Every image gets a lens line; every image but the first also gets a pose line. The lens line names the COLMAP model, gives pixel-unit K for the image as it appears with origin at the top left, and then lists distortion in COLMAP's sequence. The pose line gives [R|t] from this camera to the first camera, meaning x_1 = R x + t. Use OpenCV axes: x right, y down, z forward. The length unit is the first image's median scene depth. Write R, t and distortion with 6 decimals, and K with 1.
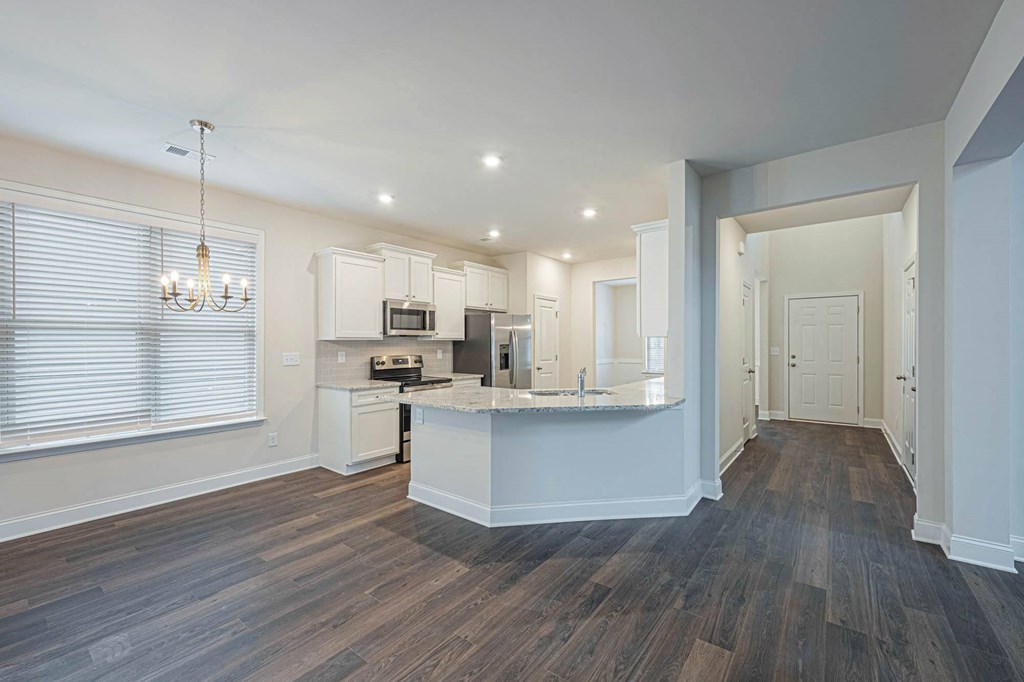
lens RADIAL K [[418.5, 0, 512.4], [0, 418.5, 342.8], [0, 0, 1]] dist [-0.001328, 0.000352]
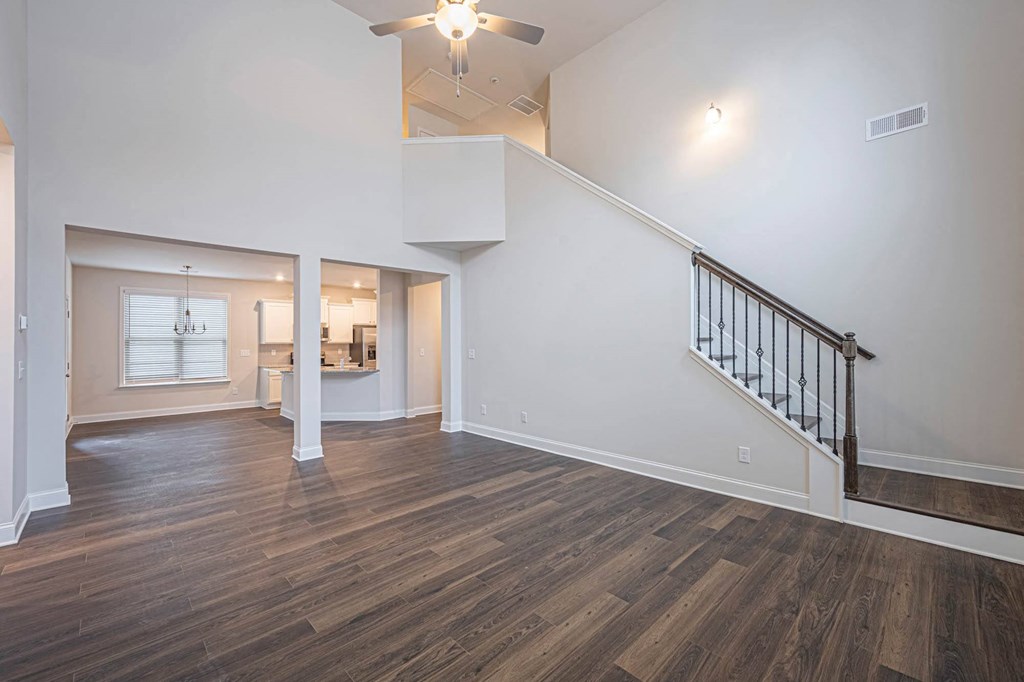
lens RADIAL K [[418.5, 0, 509.1], [0, 418.5, 344.0], [0, 0, 1]] dist [-0.001328, 0.000352]
pose [[0.990320, -0.008802, -0.138525, 0.964006], [0.009006, 0.999959, 0.000849, 0.002147], [0.138512, -0.002088, 0.990359, -0.799126]]
